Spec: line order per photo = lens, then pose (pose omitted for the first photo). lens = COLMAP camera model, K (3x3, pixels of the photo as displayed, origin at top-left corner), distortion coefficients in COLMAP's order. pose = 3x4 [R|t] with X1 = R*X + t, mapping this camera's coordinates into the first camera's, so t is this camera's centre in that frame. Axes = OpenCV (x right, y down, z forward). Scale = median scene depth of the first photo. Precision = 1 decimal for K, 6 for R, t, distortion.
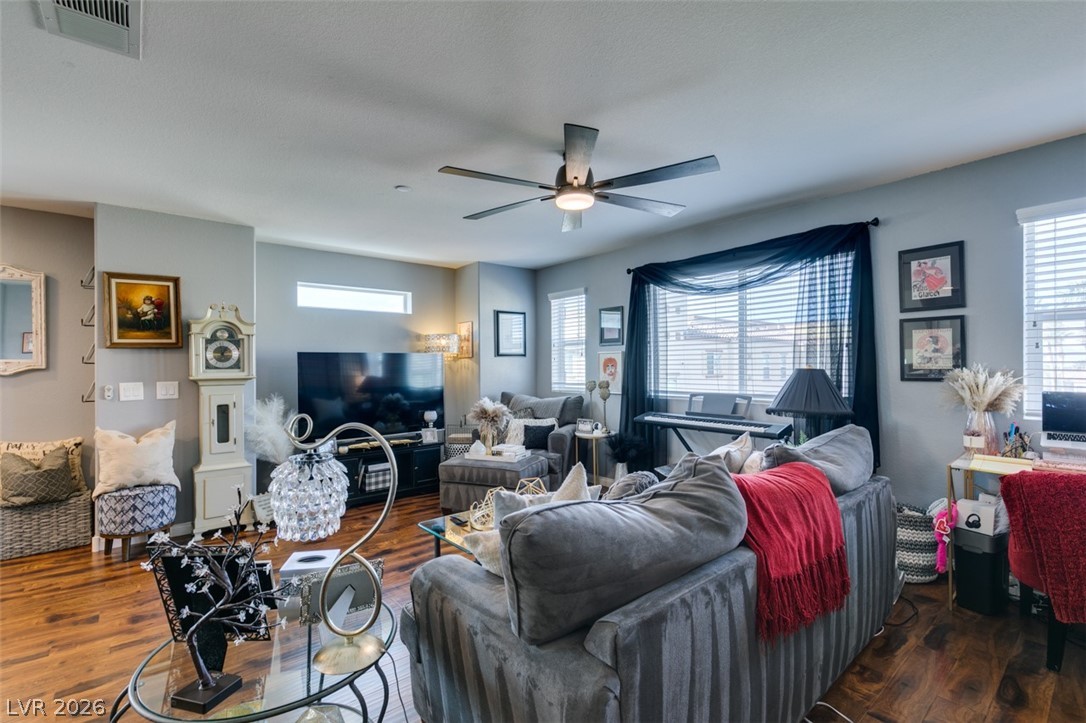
lens RADIAL K [[487.4, 0, 543.1], [0, 487.4, 364.5], [0, 0, 1]] dist [0.004064, -0.001007]
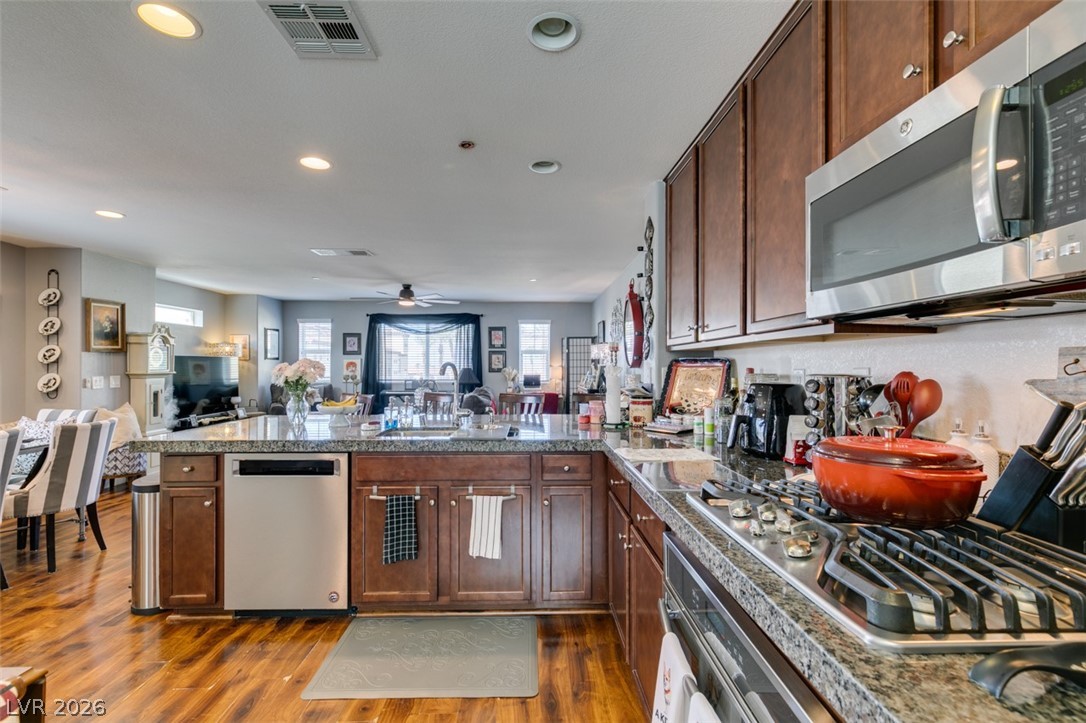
lens RADIAL K [[487.4, 0, 540.9], [0, 487.4, 364.5], [0, 0, 1]] dist [0.004064, -0.001007]
pose [[0.619257, 0.009315, 0.785133, -1.136327], [-0.007562, 0.999954, -0.005899, 0.001623], [-0.785152, -0.002285, 0.619299, -0.865617]]
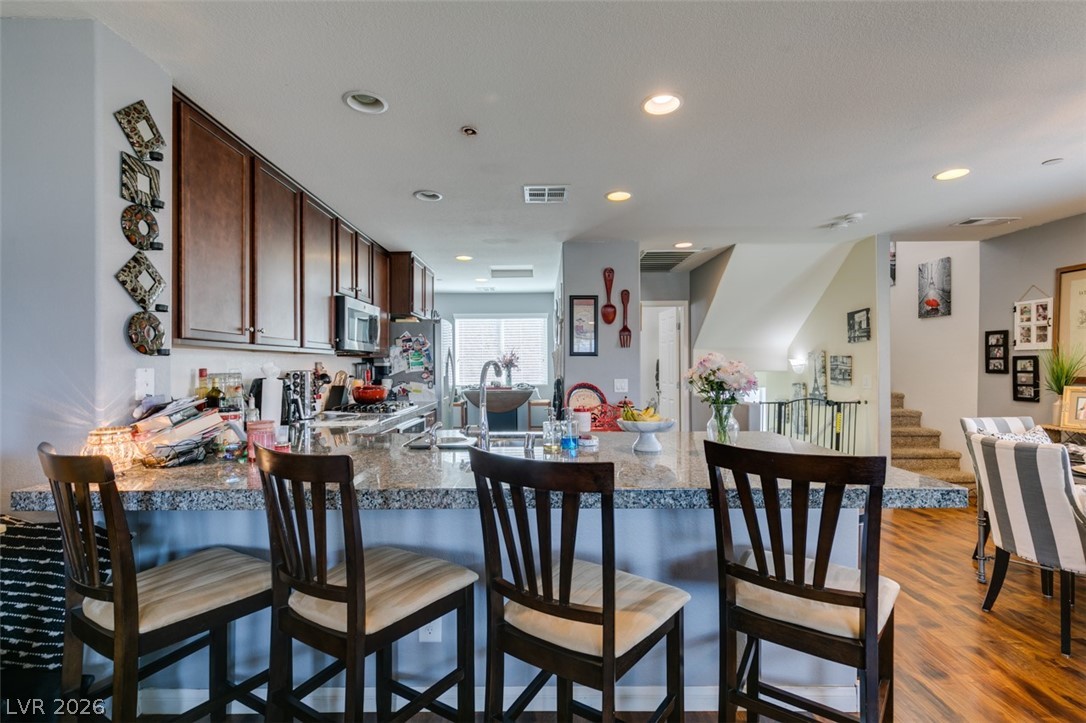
lens RADIAL K [[487.4, 0, 537.2], [0, 487.4, 366.1], [0, 0, 1]] dist [0.004064, -0.001007]
pose [[-0.646888, 0.008011, -0.762543, -0.180655], [0.011046, 0.999938, 0.001135, 0.001027], [0.762505, -0.007689, -0.646936, 0.175763]]
